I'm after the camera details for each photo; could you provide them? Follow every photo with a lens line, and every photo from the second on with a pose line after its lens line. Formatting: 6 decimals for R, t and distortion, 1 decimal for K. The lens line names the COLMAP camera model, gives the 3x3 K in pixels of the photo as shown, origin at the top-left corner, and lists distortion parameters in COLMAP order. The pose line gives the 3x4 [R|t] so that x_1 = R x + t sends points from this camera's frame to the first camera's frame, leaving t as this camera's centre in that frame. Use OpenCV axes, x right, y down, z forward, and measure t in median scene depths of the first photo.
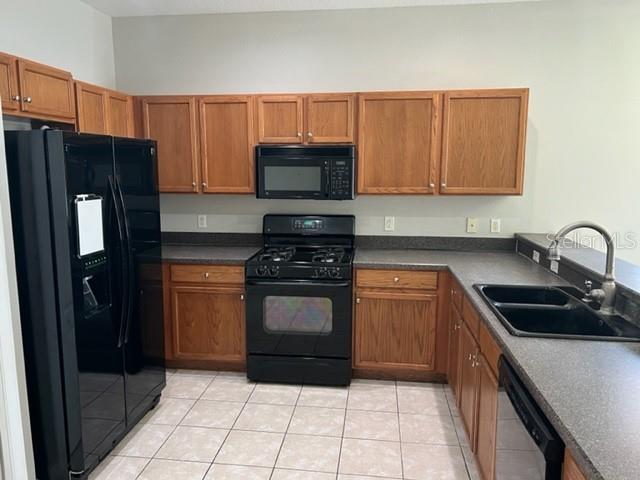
lens RADIAL K [[482.8, 0, 315.7], [0, 482.8, 234.7], [0, 0, 1]] dist [0.065781, -0.079586]
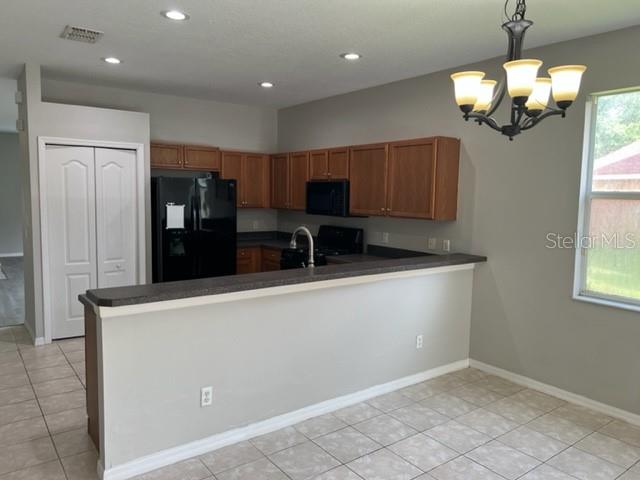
lens RADIAL K [[482.8, 0, 319.2], [0, 482.8, 239.5], [0, 0, 1]] dist [0.065781, -0.079586]
pose [[0.693659, 0.082469, -0.715567, 1.116189], [-0.122264, 0.992489, -0.004137, 0.011066], [0.709851, 0.090357, 0.698532, -0.082455]]
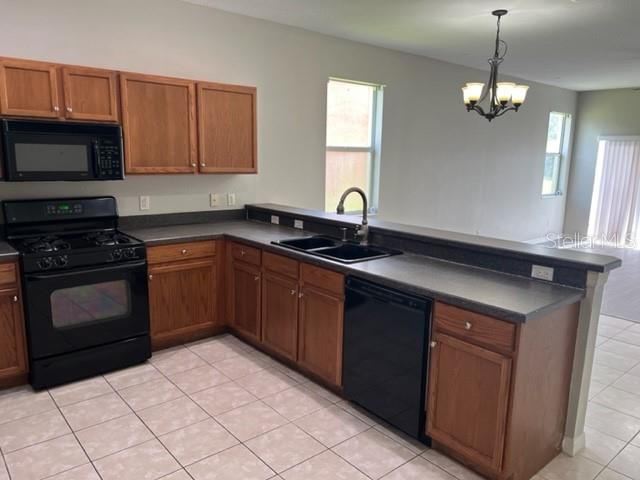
lens RADIAL K [[482.8, 0, 319.1], [0, 482.8, 242.6], [0, 0, 1]] dist [0.065781, -0.079586]
pose [[0.676601, -0.121552, 0.726248, -0.404596], [0.085485, 0.992579, 0.086487, 0.003159], [-0.731371, 0.003566, 0.681970, 0.023898]]
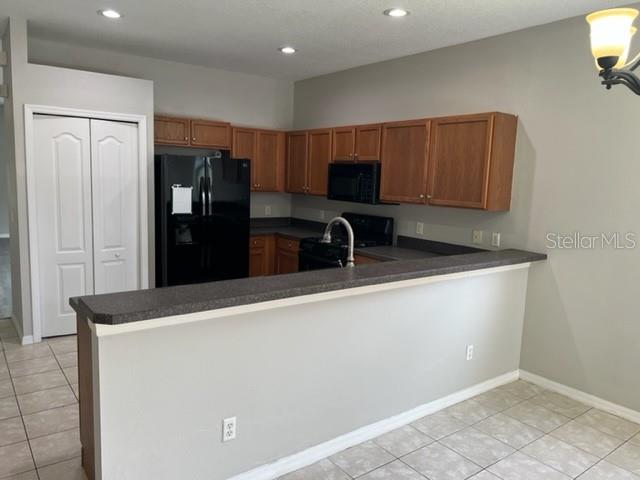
lens RADIAL K [[482.8, 0, 320.0], [0, 482.8, 239.8], [0, 0, 1]] dist [0.065781, -0.079586]
pose [[0.697863, 0.120340, -0.706049, 0.933122], [-0.139546, 0.989738, 0.030765, 0.002908], [0.702506, 0.077056, 0.707494, -0.018002]]
